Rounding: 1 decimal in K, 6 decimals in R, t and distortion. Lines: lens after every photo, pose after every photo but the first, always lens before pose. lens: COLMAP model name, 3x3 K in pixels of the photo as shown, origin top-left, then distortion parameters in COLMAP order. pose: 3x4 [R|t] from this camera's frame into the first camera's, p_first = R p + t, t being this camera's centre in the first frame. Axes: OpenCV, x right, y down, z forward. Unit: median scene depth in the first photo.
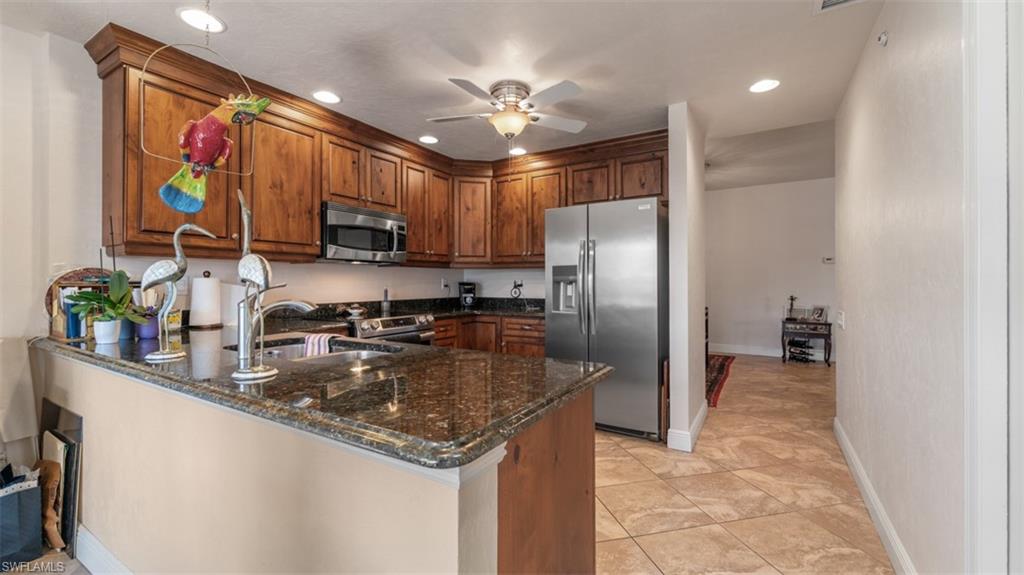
lens RADIAL K [[412.9, 0, 519.7], [0, 412.9, 282.7], [0, 0, 1]] dist [0.001007, 0.000270]
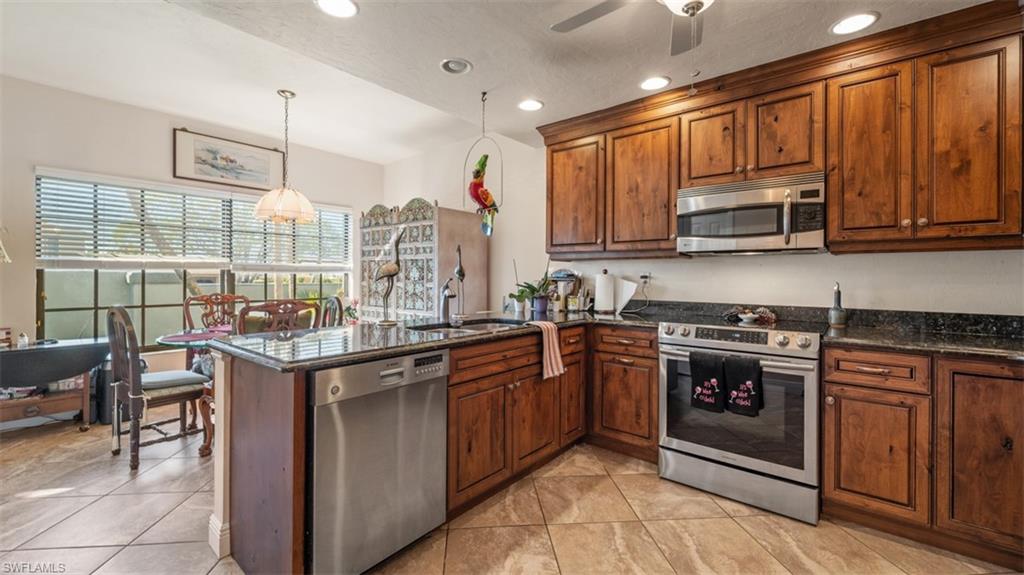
lens RADIAL K [[412.9, 0, 520.4], [0, 412.9, 278.5], [0, 0, 1]] dist [0.001007, 0.000270]
pose [[-0.144421, 0.000604, -0.989516, 0.507879], [-0.008345, 0.999964, 0.001828, 0.000286], [0.989481, 0.008521, -0.144410, 0.823002]]
